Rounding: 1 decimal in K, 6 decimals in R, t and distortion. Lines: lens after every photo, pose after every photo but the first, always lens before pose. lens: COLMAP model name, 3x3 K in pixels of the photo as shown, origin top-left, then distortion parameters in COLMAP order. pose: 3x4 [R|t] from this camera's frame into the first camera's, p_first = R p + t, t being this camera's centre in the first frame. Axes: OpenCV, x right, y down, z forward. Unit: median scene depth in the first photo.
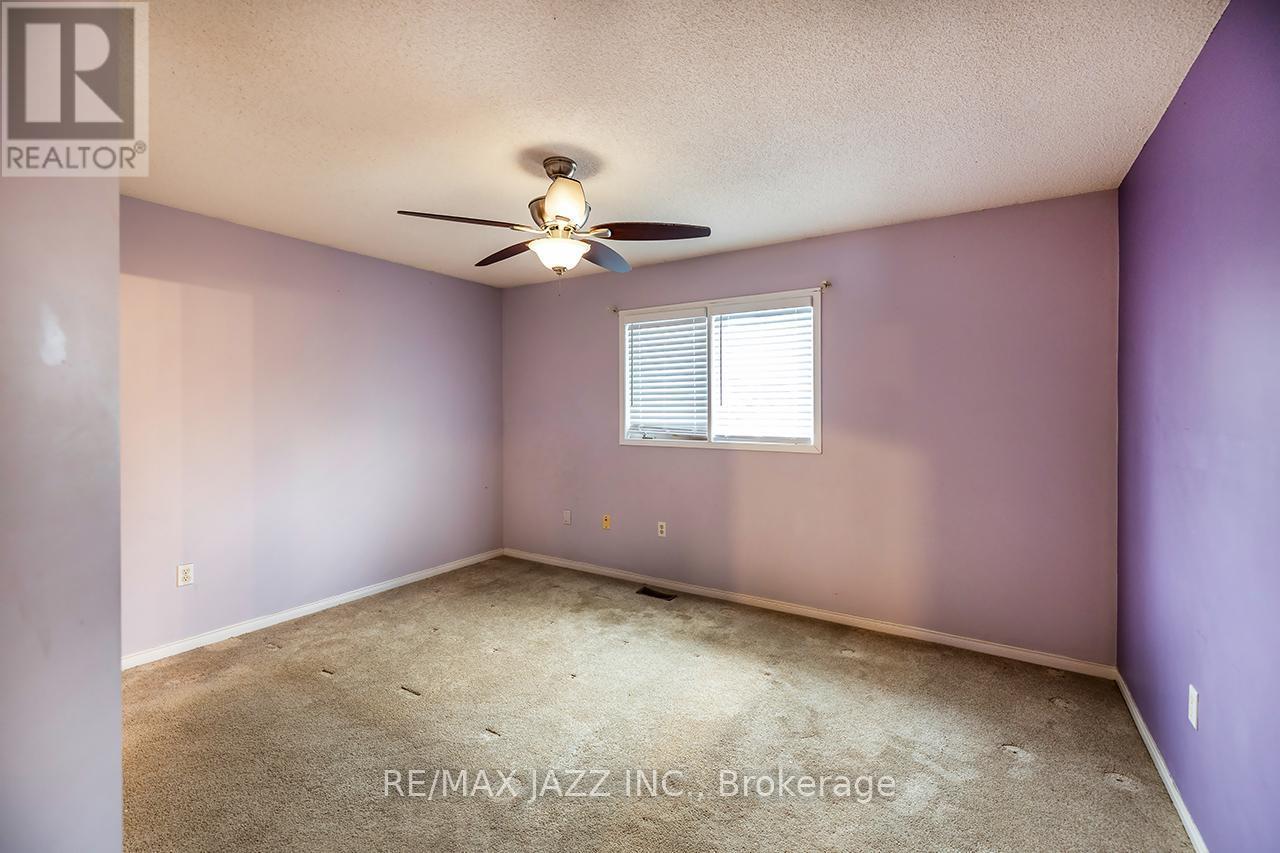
lens RADIAL K [[574.2, 0, 646.7], [0, 574.2, 424.1], [0, 0, 1]] dist [0.003954, -0.000273]
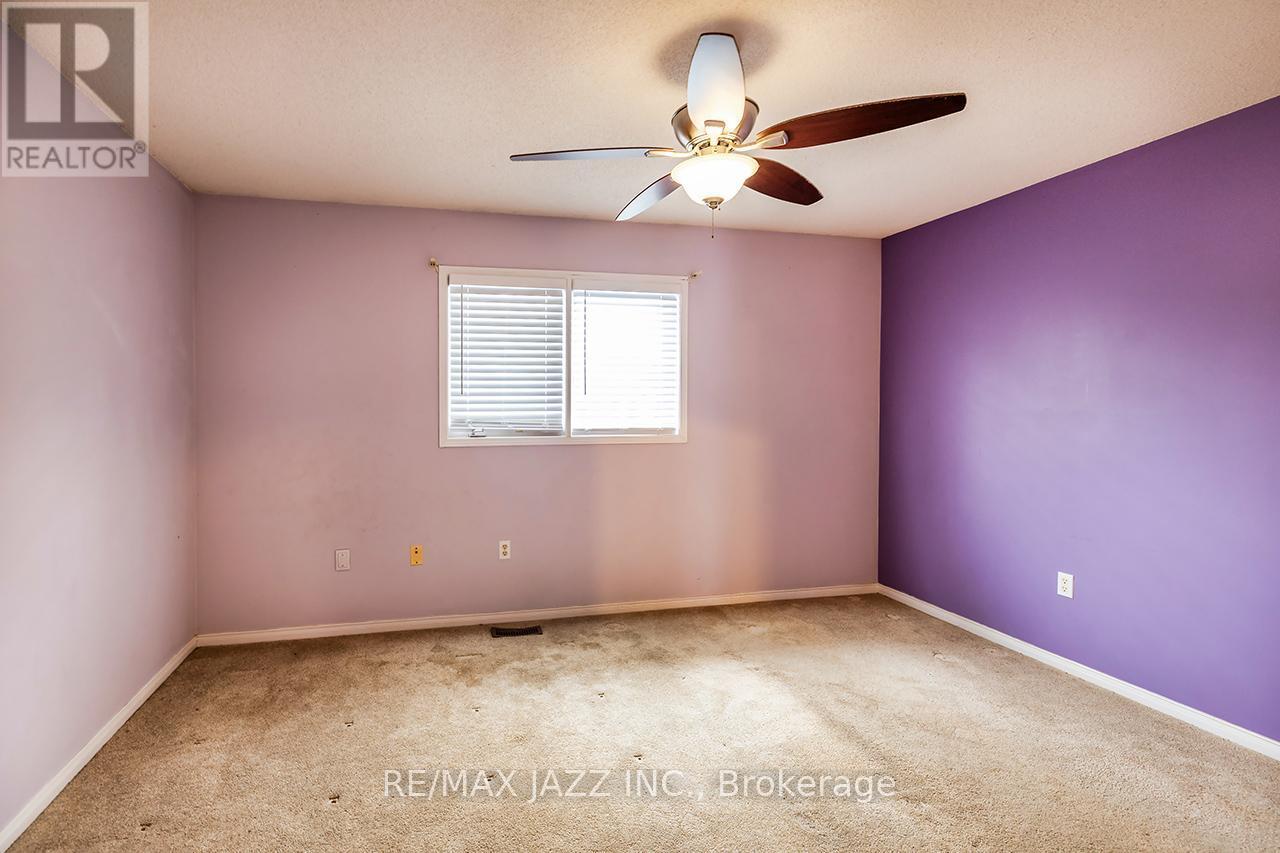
lens RADIAL K [[574.2, 0, 637.5], [0, 574.2, 426.4], [0, 0, 1]] dist [0.003954, -0.000273]
pose [[0.700272, -0.028402, 0.713311, -0.435409], [0.024819, 0.999573, 0.015436, 0.004705], [-0.713444, 0.006894, 0.700678, 0.331165]]
